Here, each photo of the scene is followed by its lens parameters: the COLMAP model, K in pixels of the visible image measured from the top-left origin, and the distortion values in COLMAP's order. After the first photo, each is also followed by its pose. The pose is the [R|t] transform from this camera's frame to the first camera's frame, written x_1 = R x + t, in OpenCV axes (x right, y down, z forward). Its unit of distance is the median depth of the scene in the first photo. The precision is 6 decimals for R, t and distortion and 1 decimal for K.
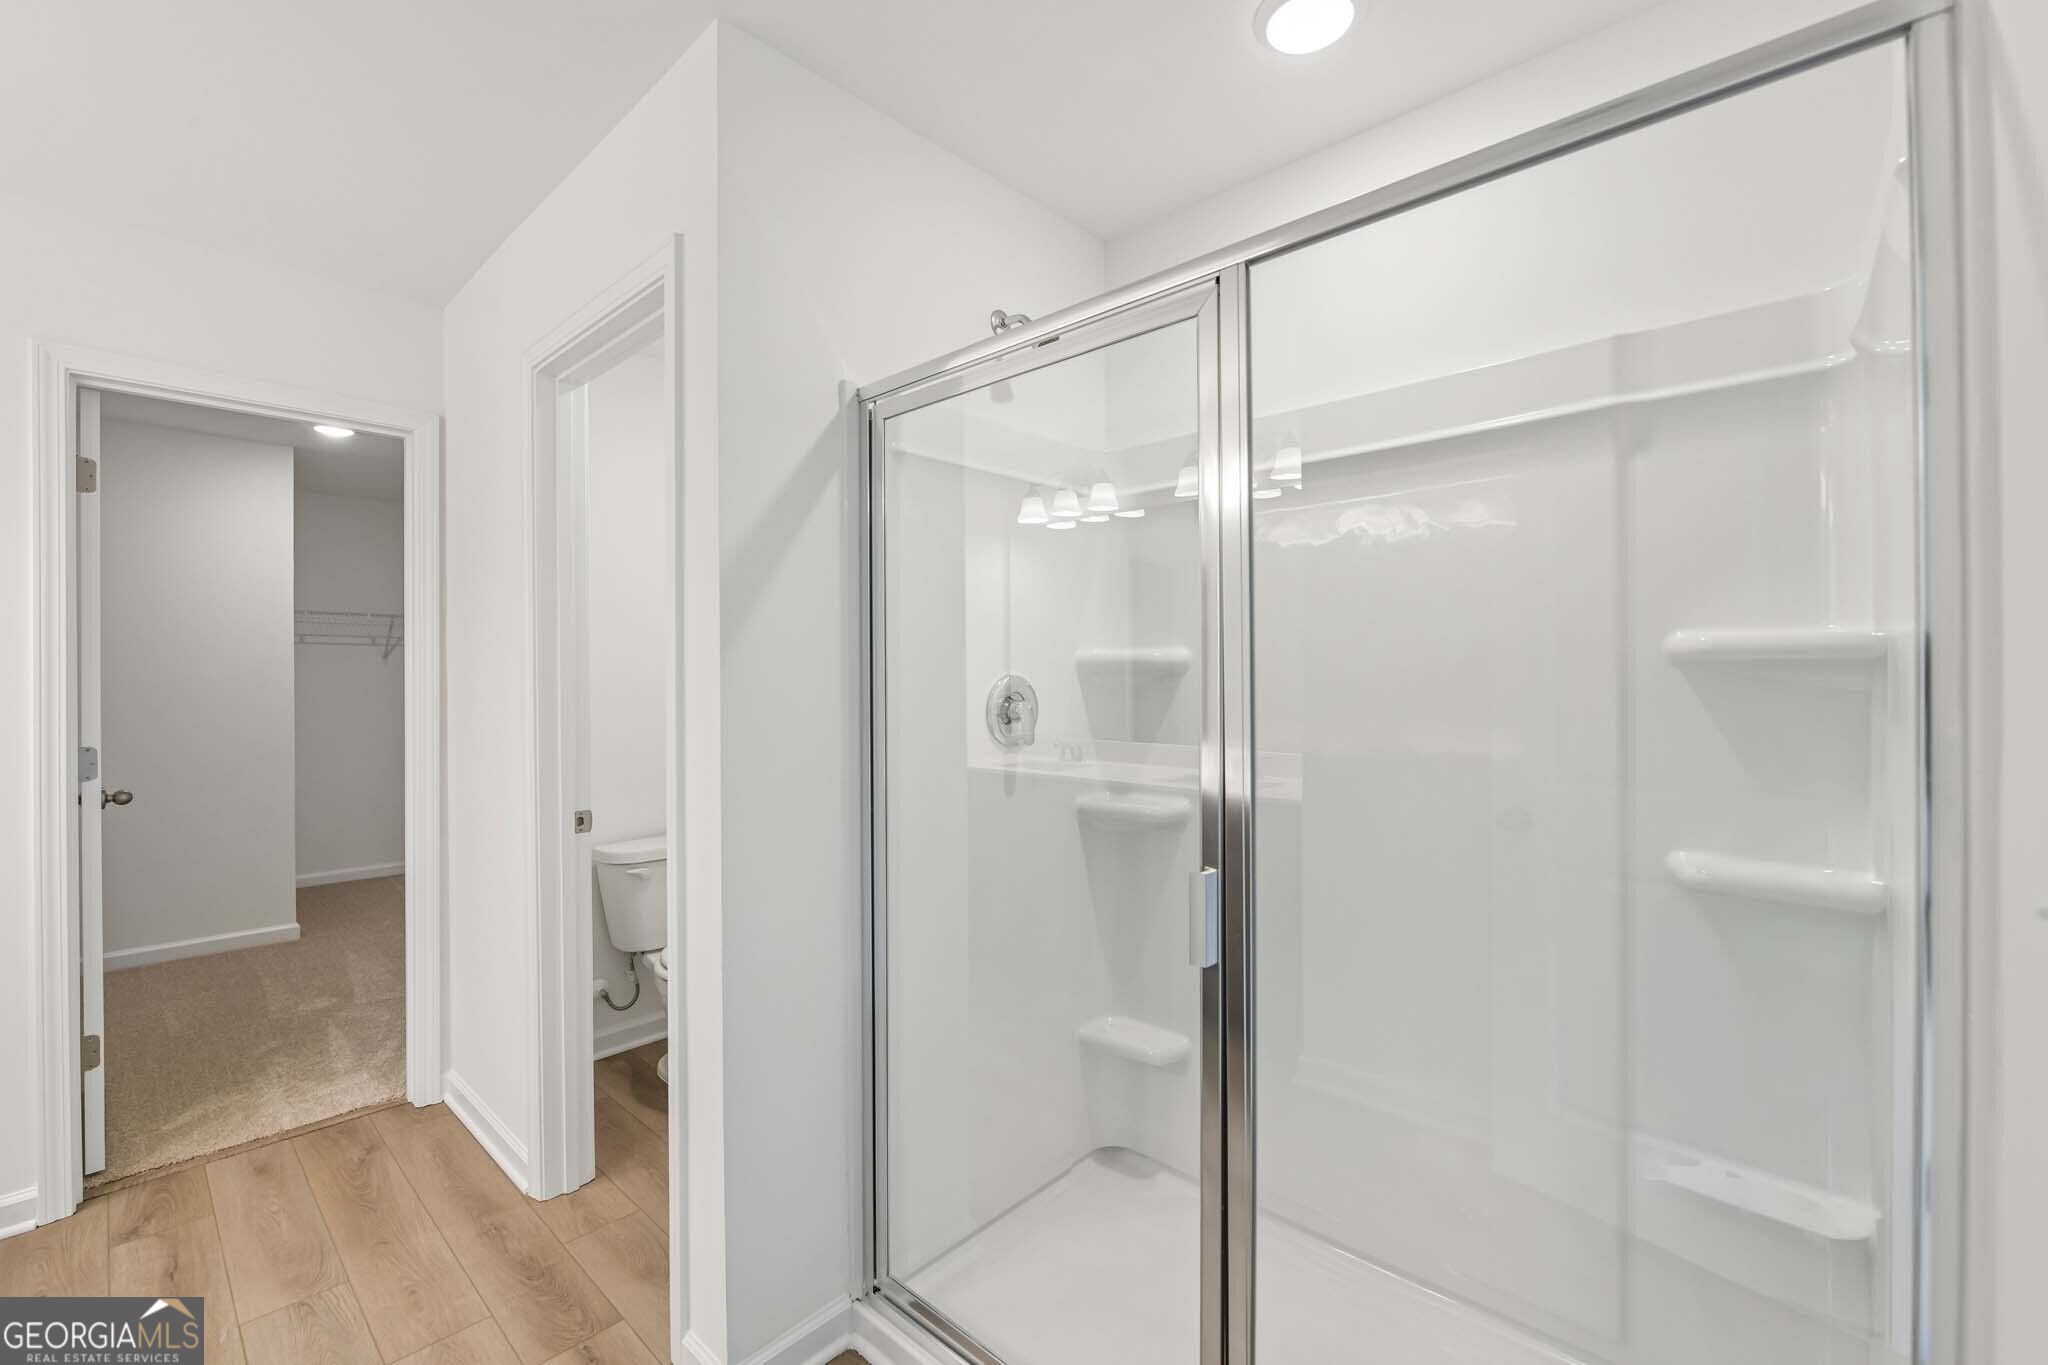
lens RADIAL K [[856.2, 0, 1021.0], [0, 856.2, 677.8], [0, 0, 1]] dist [-0.002572, -0.000627]
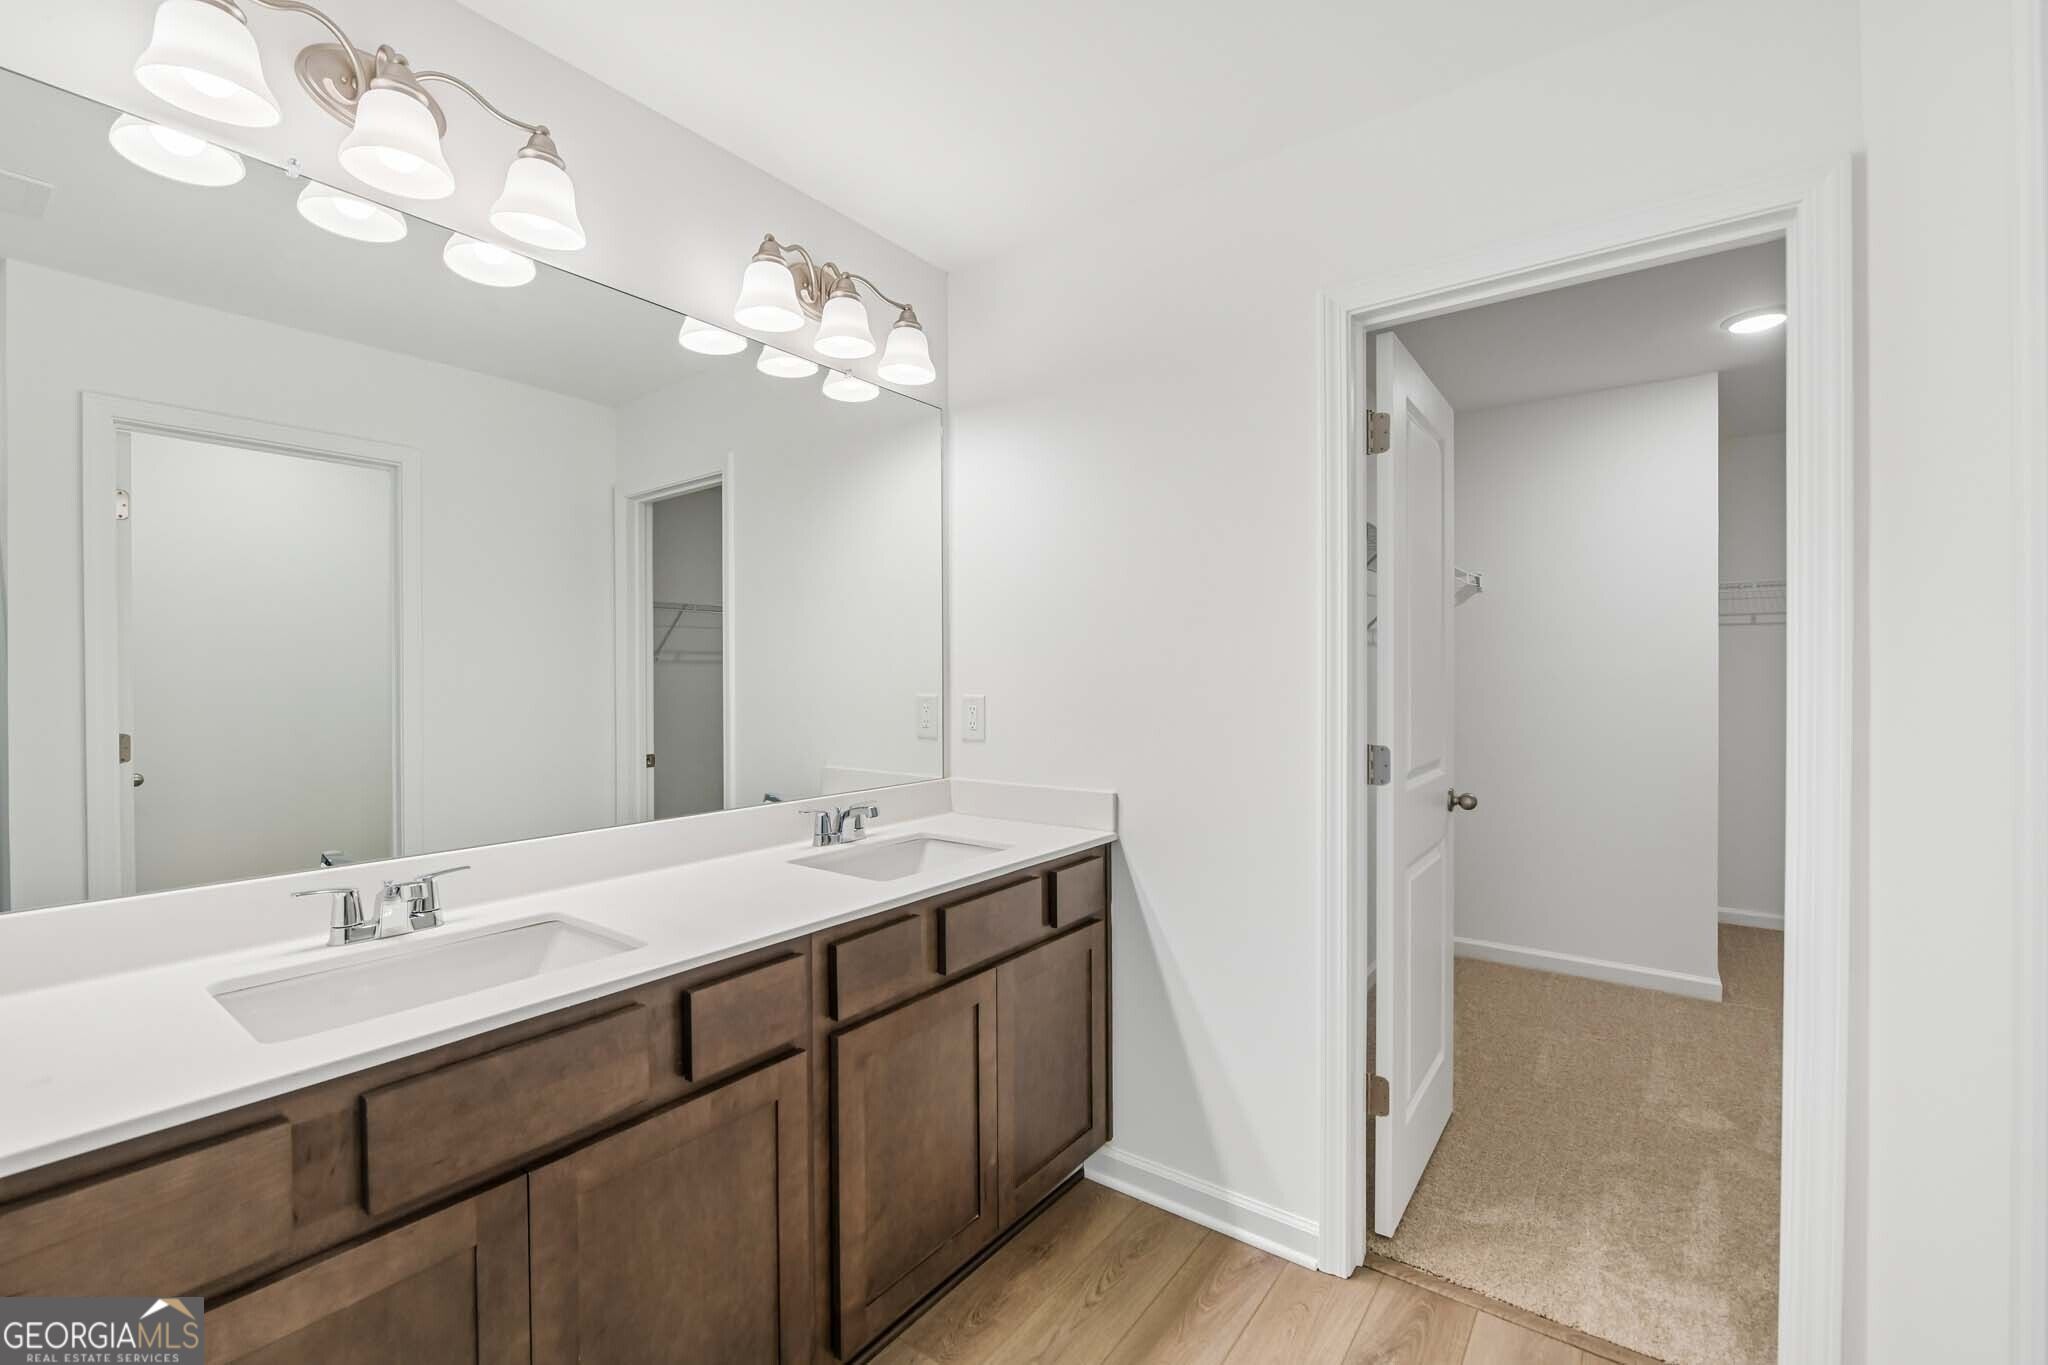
lens RADIAL K [[856.2, 0, 1021.0], [0, 856.2, 677.8], [0, 0, 1]] dist [-0.002572, -0.000627]
pose [[0.104542, 0.011954, -0.994449, -0.219296], [-0.002076, 0.999928, 0.011802, 0.001852], [0.994518, 0.000830, 0.104560, 0.446959]]
